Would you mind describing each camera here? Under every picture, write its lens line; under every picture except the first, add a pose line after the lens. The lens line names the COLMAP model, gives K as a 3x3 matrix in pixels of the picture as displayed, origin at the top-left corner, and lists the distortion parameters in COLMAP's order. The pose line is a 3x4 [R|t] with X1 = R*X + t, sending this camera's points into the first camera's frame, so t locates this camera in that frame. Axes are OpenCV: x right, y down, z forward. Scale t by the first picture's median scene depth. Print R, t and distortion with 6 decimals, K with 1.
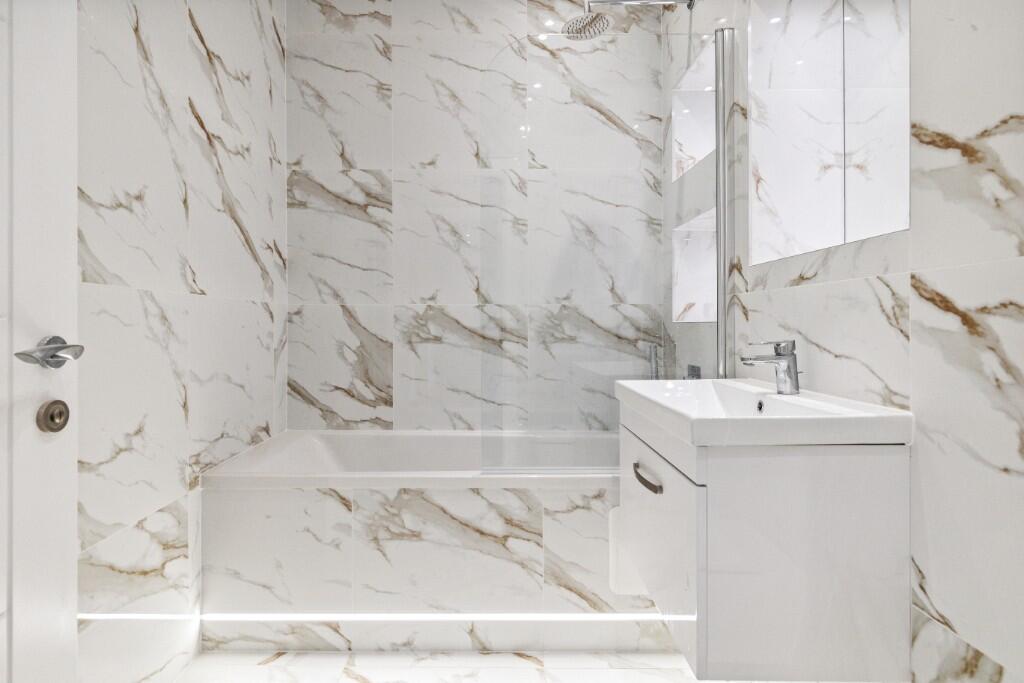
lens RADIAL K [[518.4, 0, 511.5], [0, 518.4, 332.7], [0, 0, 1]] dist [-0.002340, -0.000447]
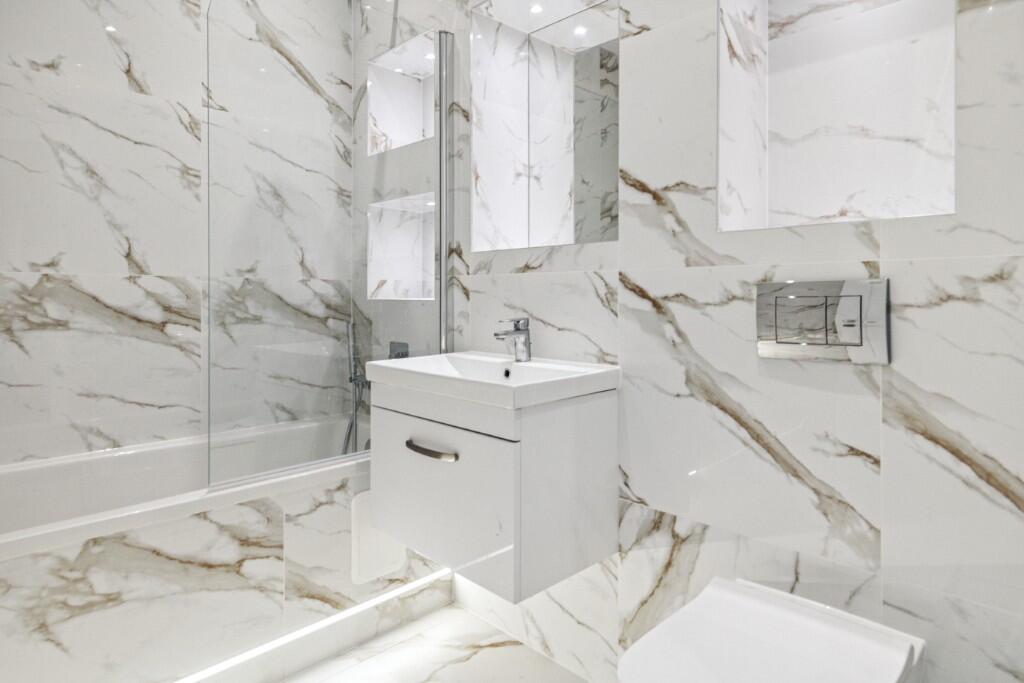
lens RADIAL K [[589.1, 0, 520.3], [0, 589.1, 304.2], [0, 0, 1]] dist [0.005016, -0.000321]
pose [[0.700211, -0.007132, 0.713900, -0.366703], [0.005767, 0.999974, 0.004334, -0.018287], [-0.713912, 0.001083, 0.700234, 0.020525]]
